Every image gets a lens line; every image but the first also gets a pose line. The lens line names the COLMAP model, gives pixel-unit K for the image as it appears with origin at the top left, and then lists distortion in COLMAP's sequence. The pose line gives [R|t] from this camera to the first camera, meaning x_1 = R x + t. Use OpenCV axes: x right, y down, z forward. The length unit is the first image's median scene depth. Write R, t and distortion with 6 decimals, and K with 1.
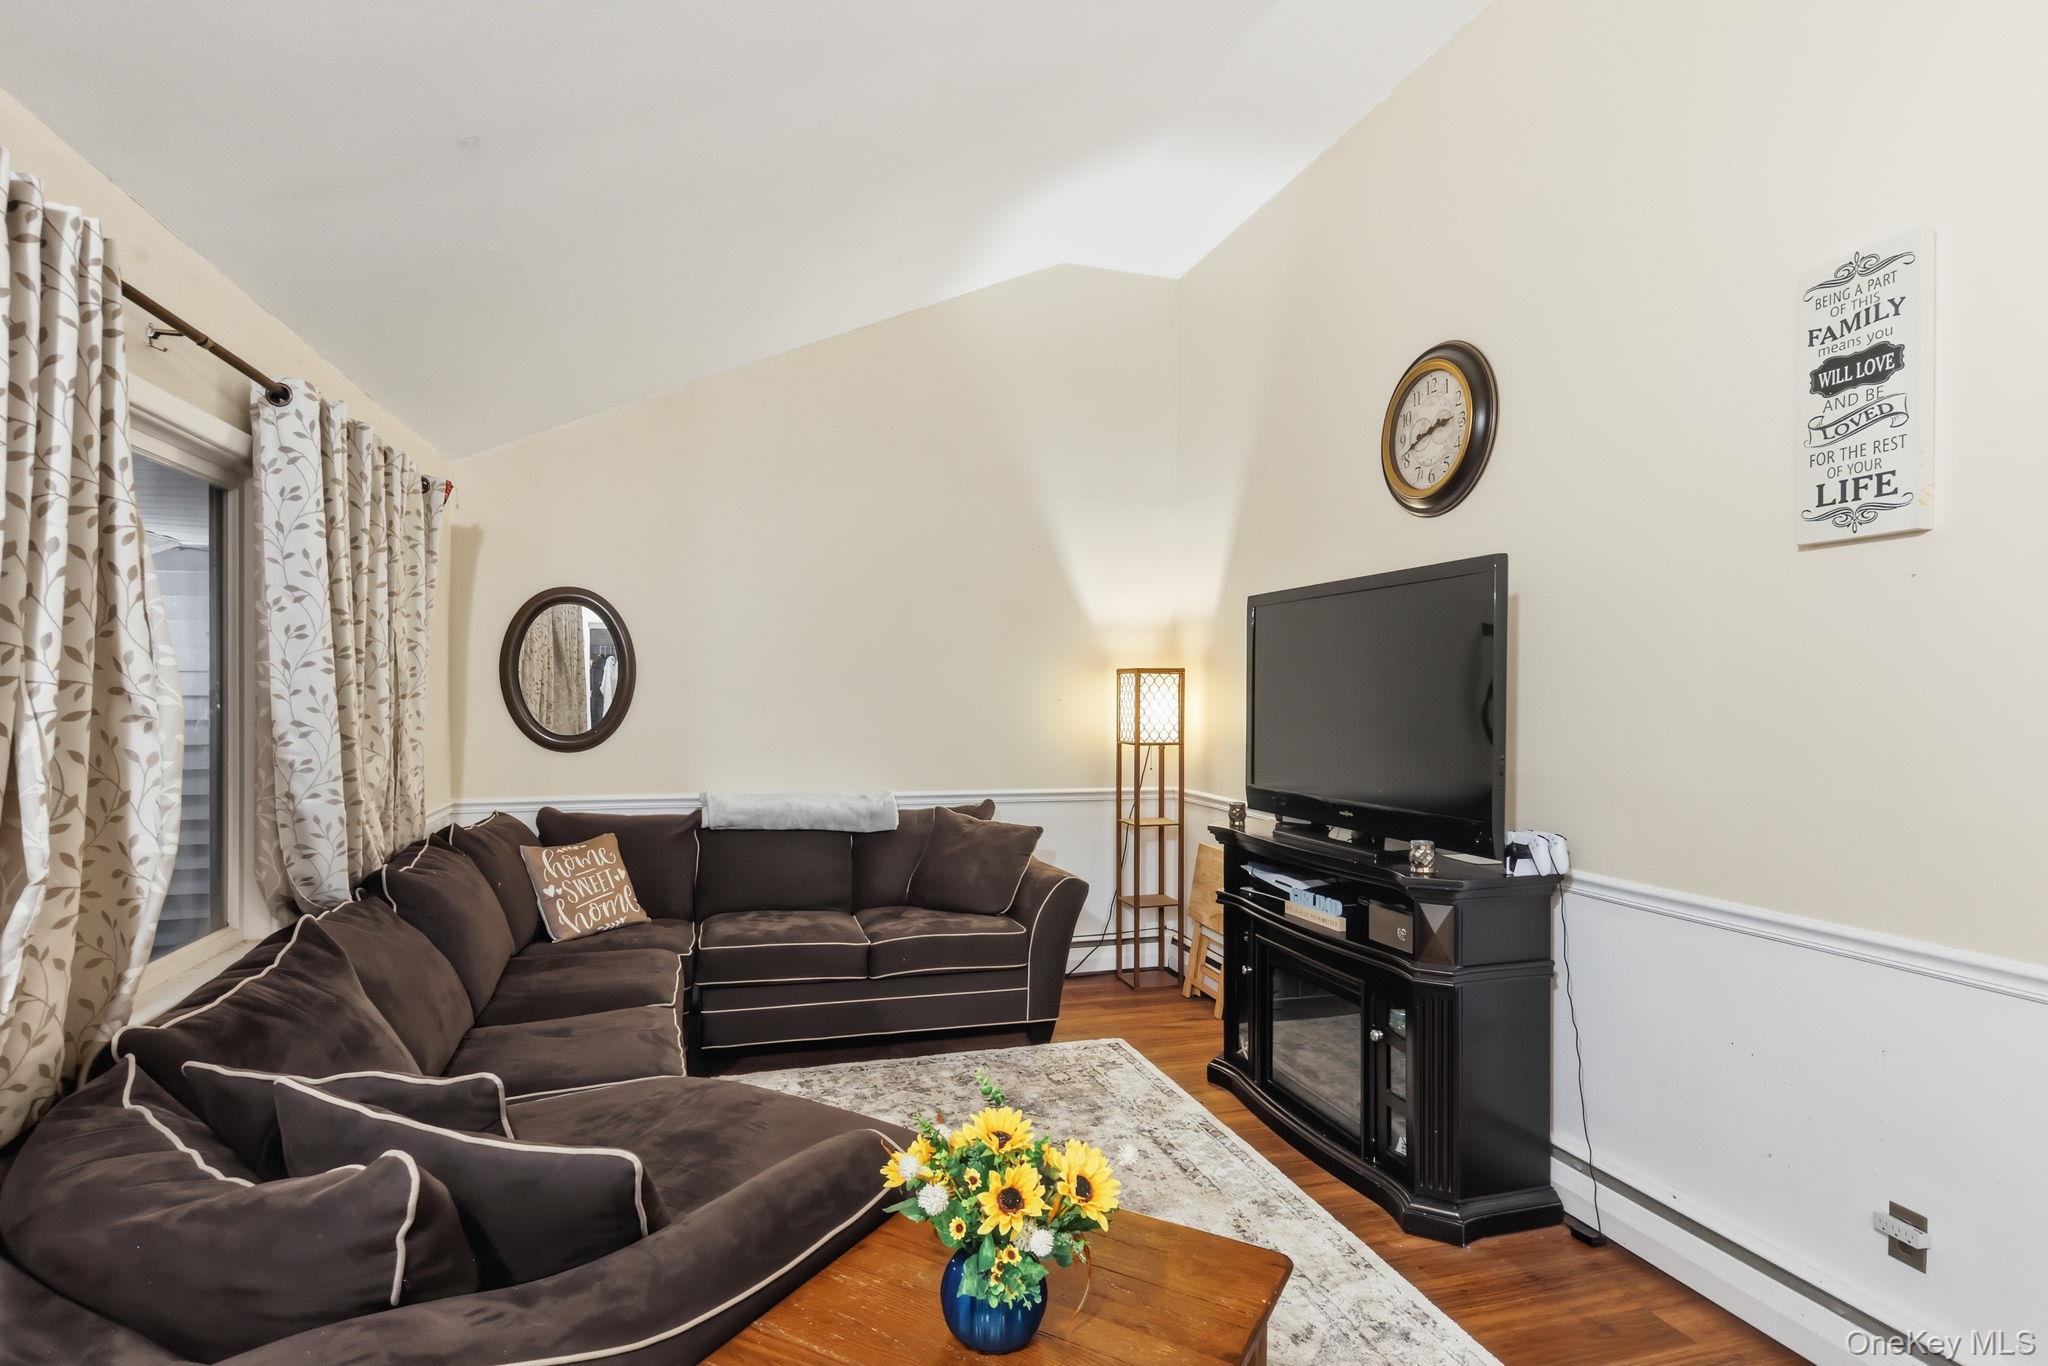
lens RADIAL K [[1005.6, 0, 1018.9], [0, 1005.6, 702.9], [0, 0, 1]] dist [0.002562, -0.000136]
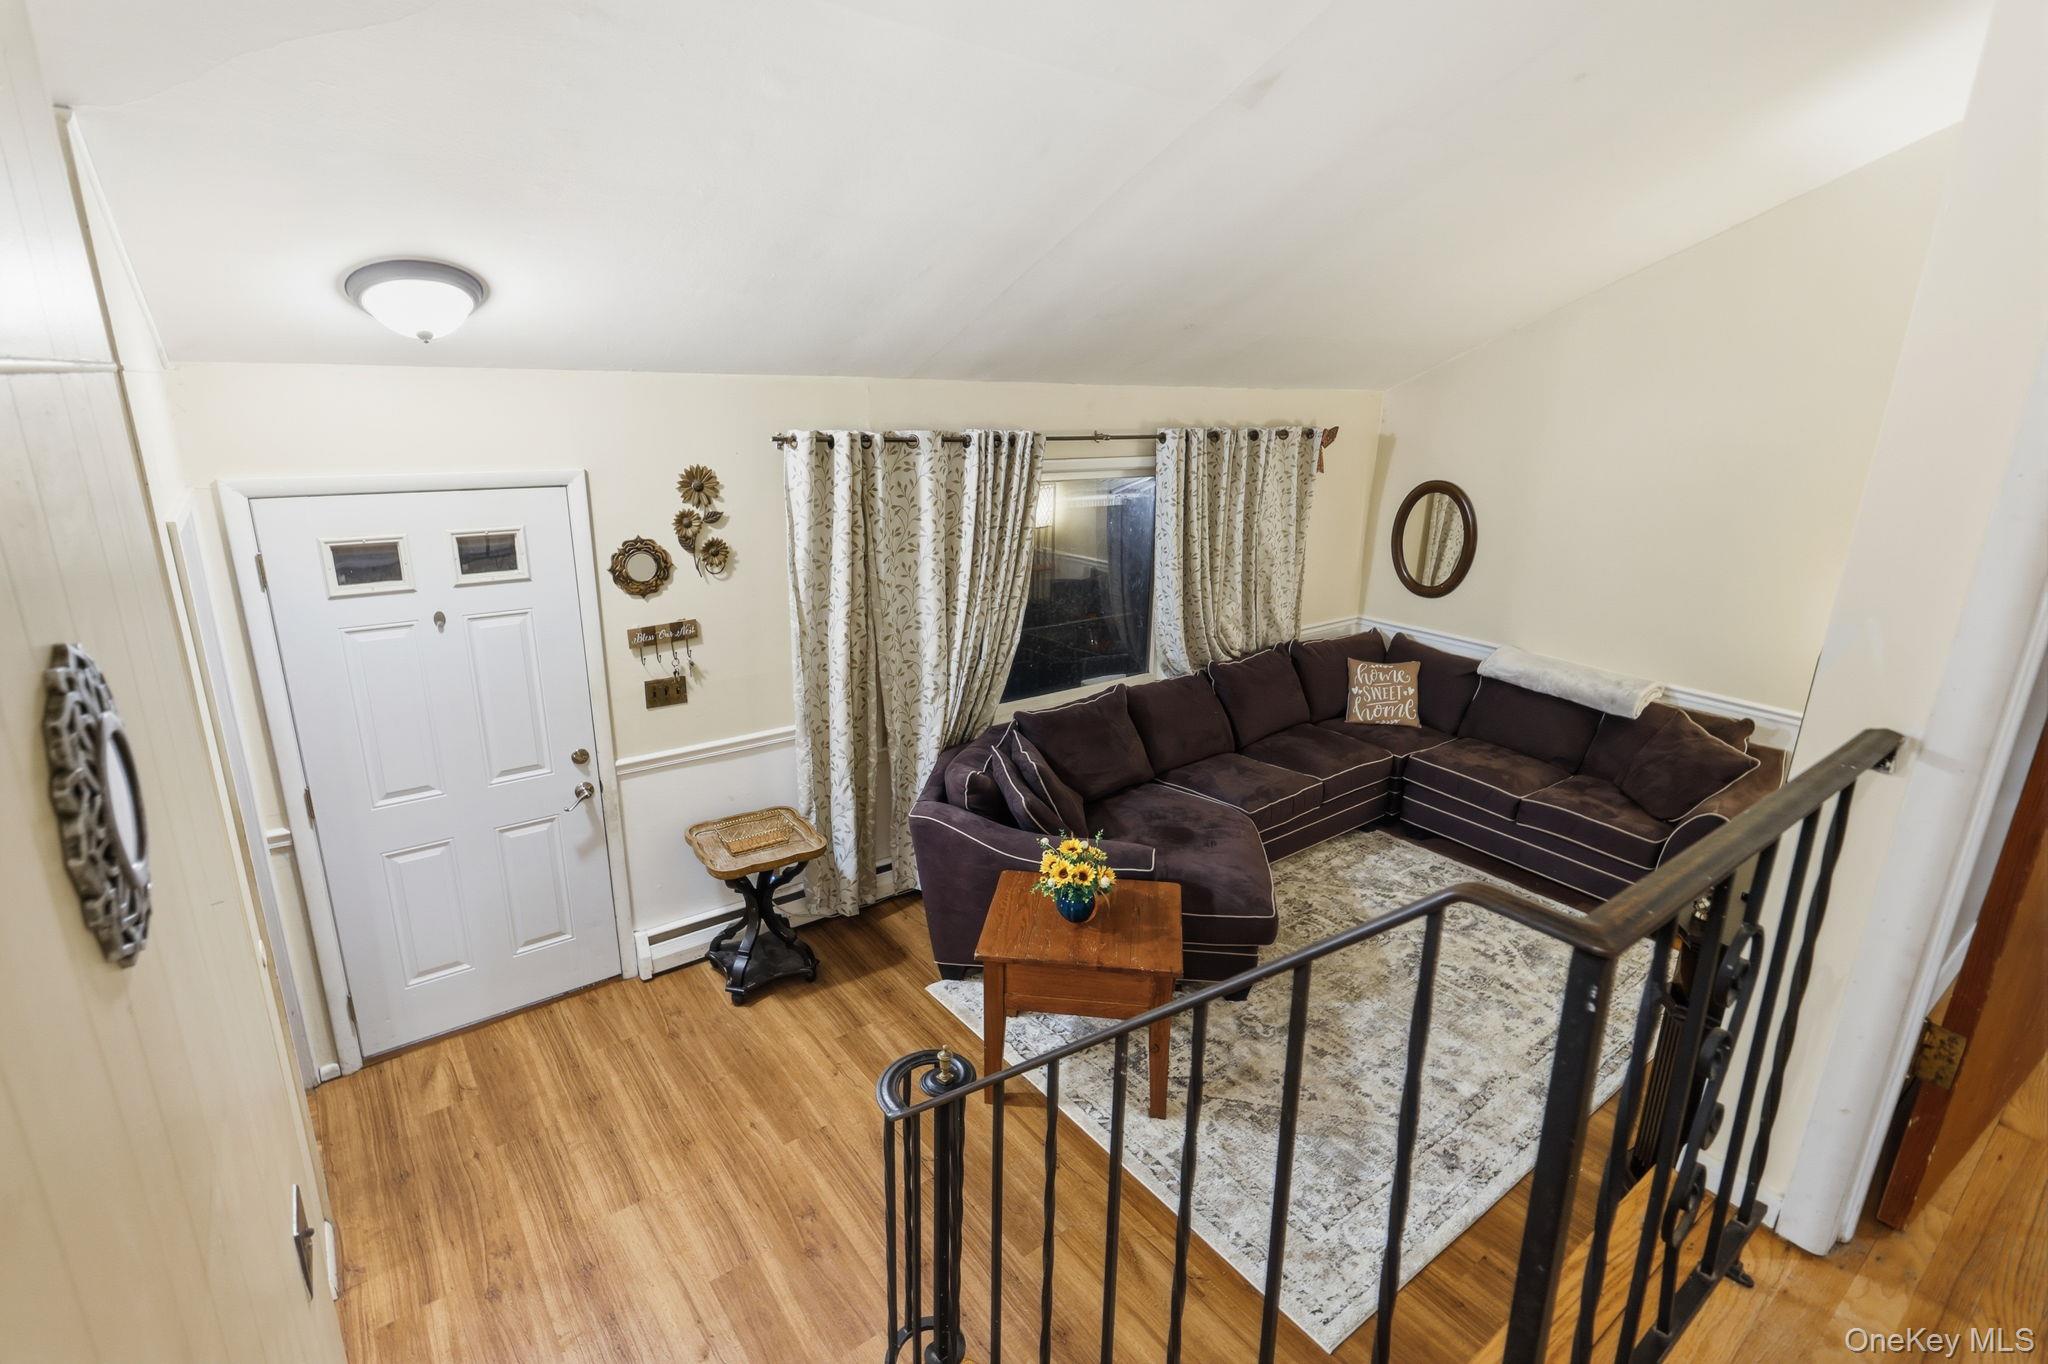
lens RADIAL K [[959.0, 0, 1037.2], [0, 959.0, 661.3], [0, 0, 1]] dist [-0.014248, -0.000124]
pose [[0.359766, 0.255106, -0.897491, 0.740769], [-0.028807, 0.964475, 0.262599, -0.253734], [0.932598, -0.068620, 0.354334, -0.000574]]
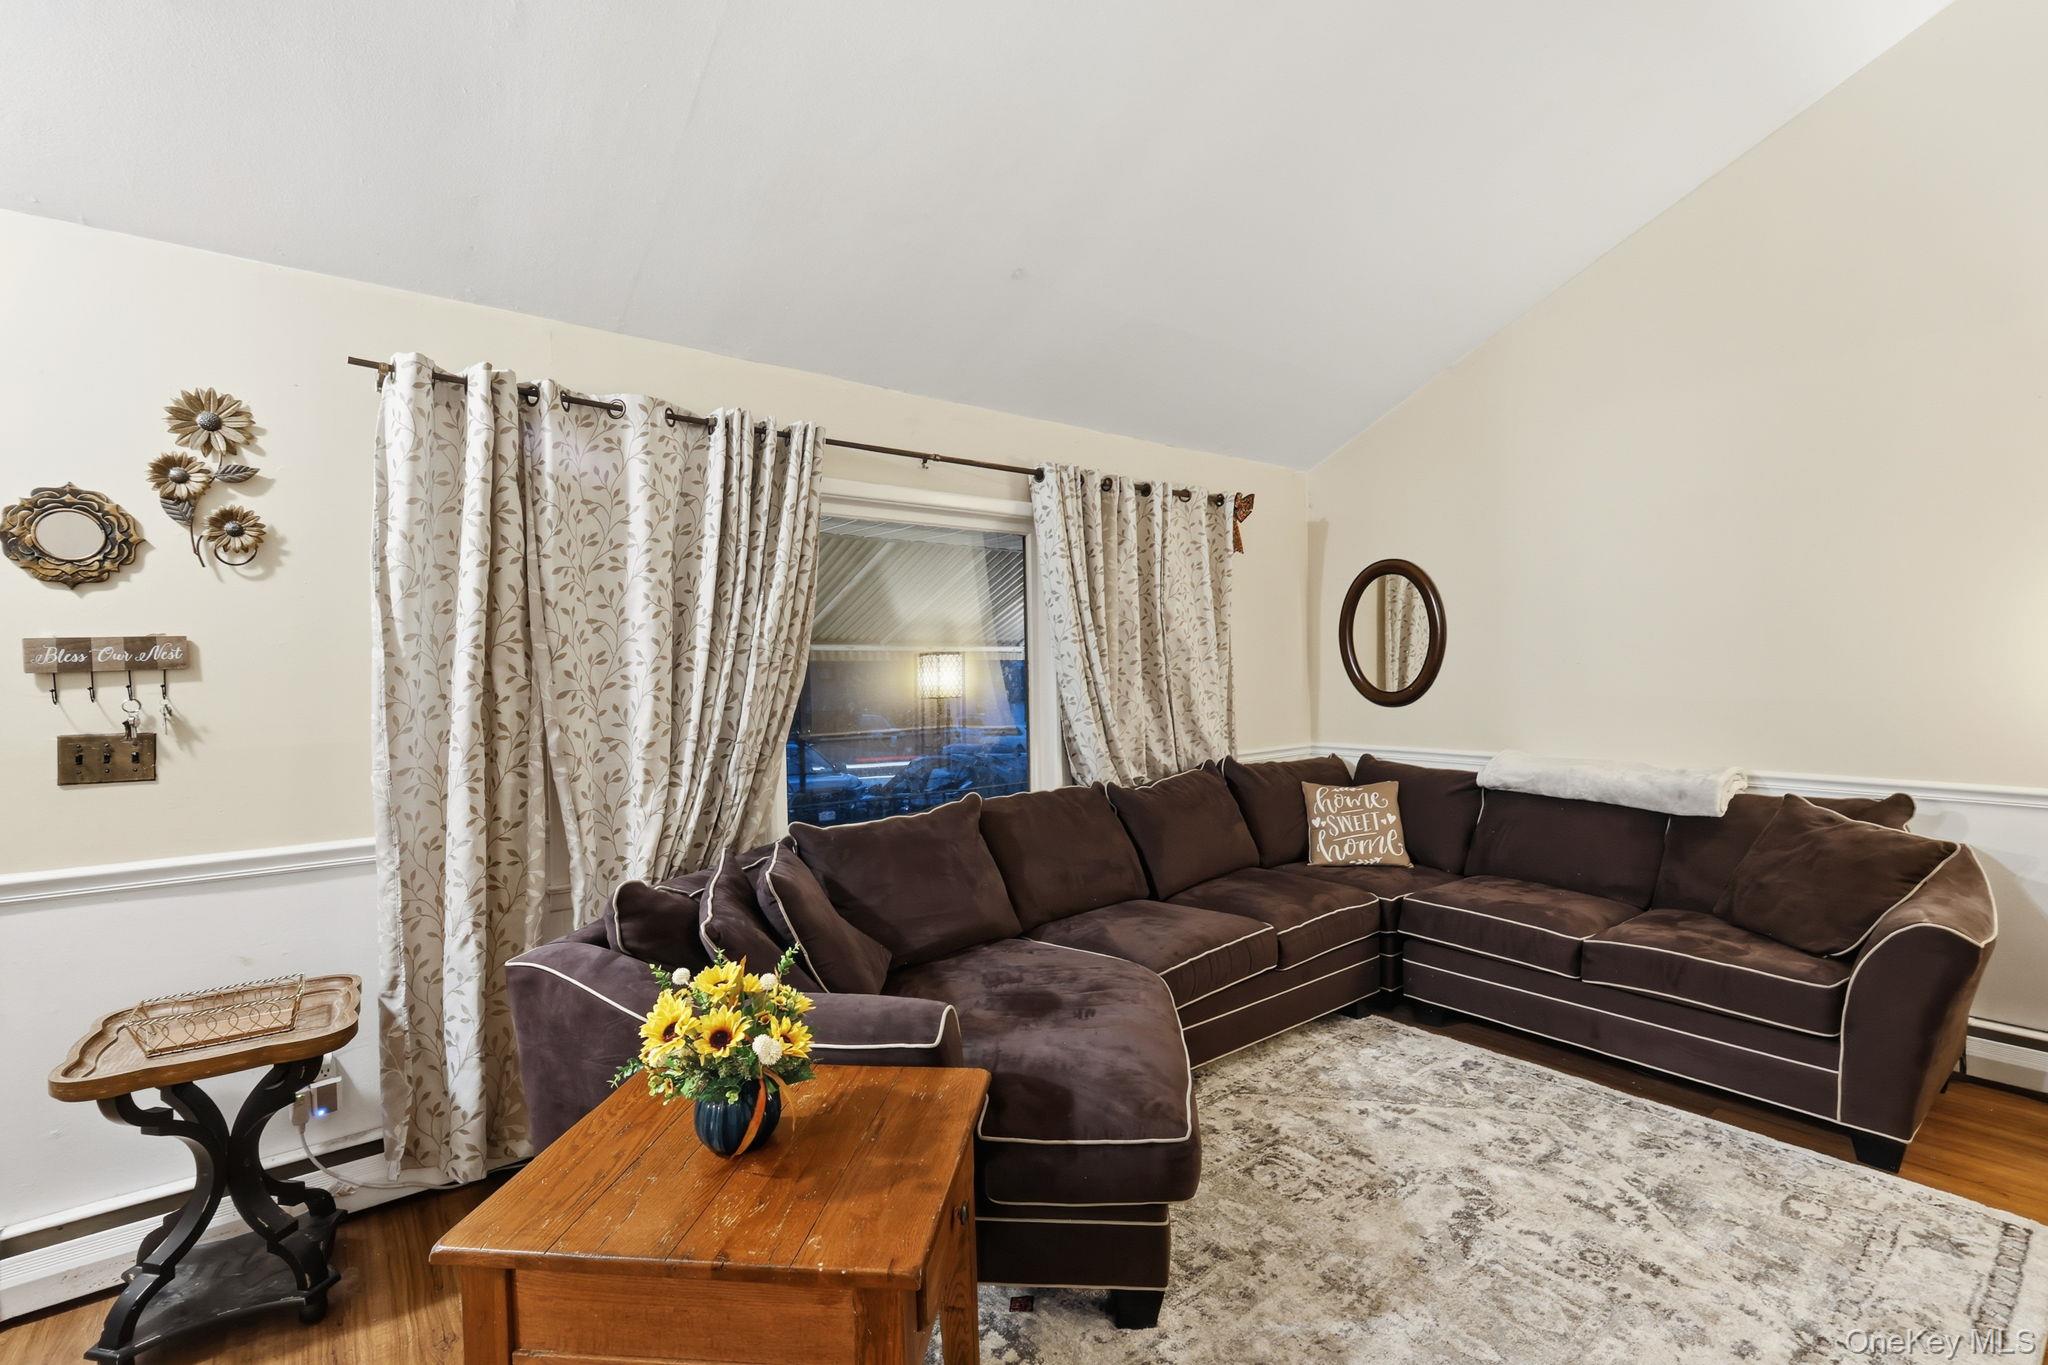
lens RADIAL K [[890.6, 0, 1034.0], [0, 890.6, 671.4], [0, 0, 1]] dist [-0.001575, -0.000065]
pose [[0.371027, -0.016516, -0.928475, 0.410248], [0.011657, 0.999846, -0.013128, 0.020702], [0.928549, -0.005952, 0.371162, 0.321614]]
